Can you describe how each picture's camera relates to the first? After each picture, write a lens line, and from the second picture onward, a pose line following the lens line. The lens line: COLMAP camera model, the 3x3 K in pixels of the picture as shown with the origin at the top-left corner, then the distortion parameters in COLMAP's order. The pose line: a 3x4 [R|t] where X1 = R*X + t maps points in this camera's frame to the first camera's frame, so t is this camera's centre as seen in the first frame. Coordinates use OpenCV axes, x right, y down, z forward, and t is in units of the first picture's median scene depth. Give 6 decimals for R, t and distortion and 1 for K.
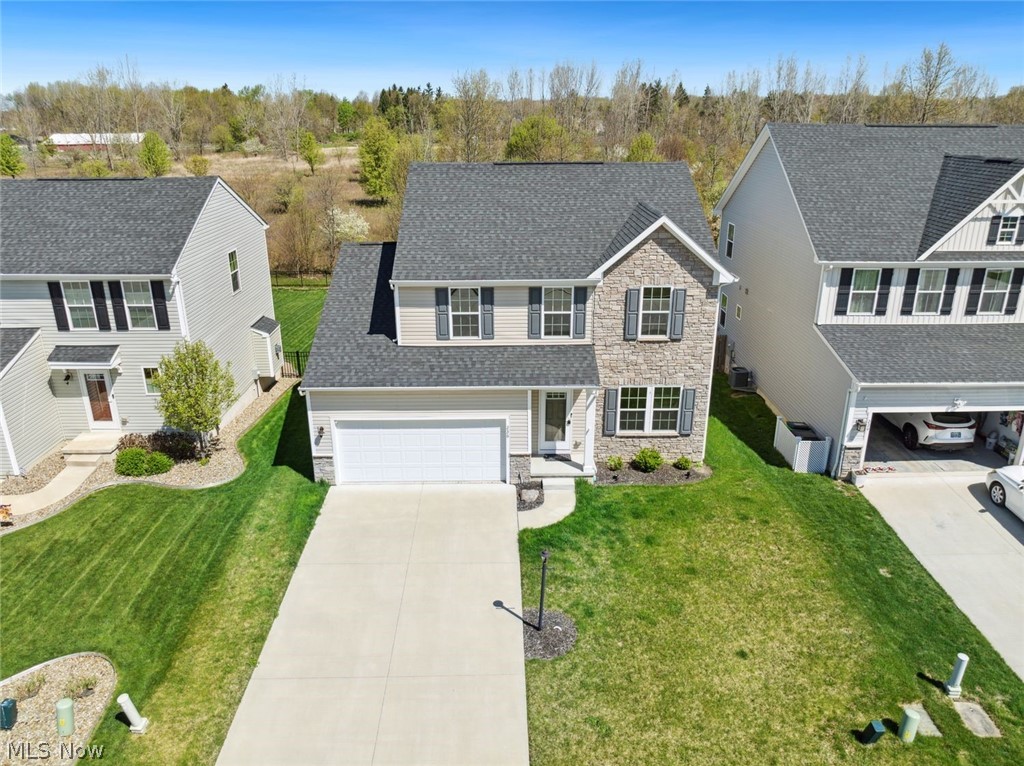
lens RADIAL K [[718.4, 0, 512.0], [0, 718.4, 383.0], [0, 0, 1]] dist [-0.057105, 0.028667]
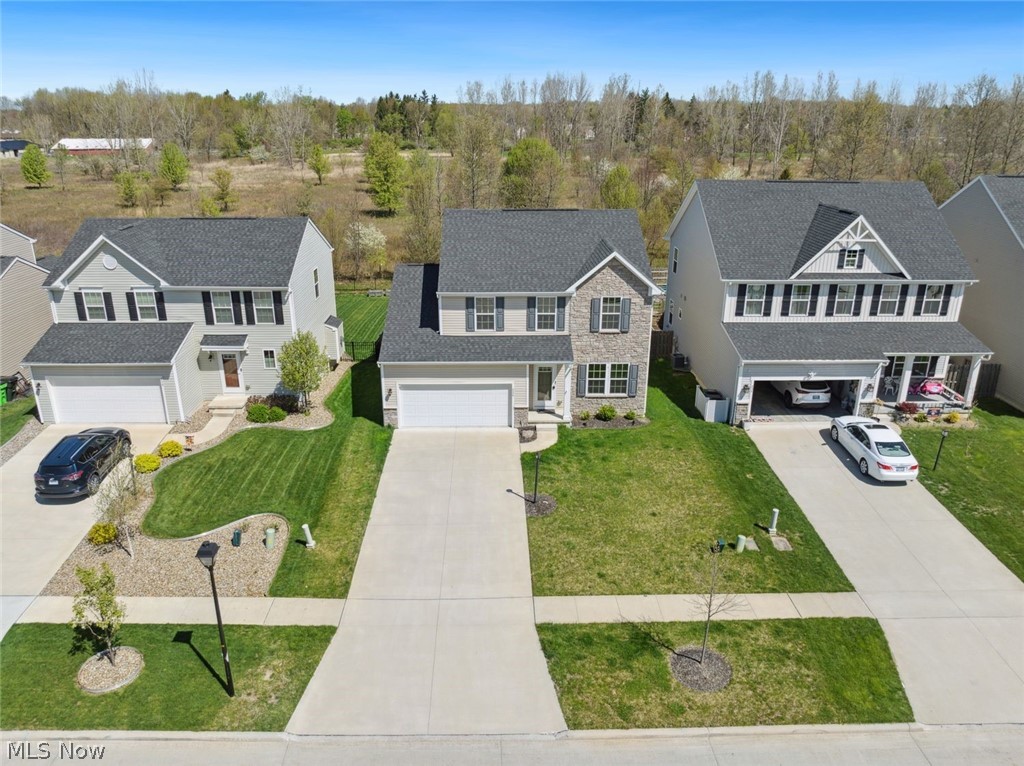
lens RADIAL K [[718.4, 0, 512.0], [0, 718.4, 383.0], [0, 0, 1]] dist [-0.057105, 0.028667]
pose [[0.999915, 0.002317, 0.012801, -0.026627], [-0.002316, 0.999997, -0.000111, 0.046439], [-0.012801, 0.000081, 0.999918, -0.492977]]
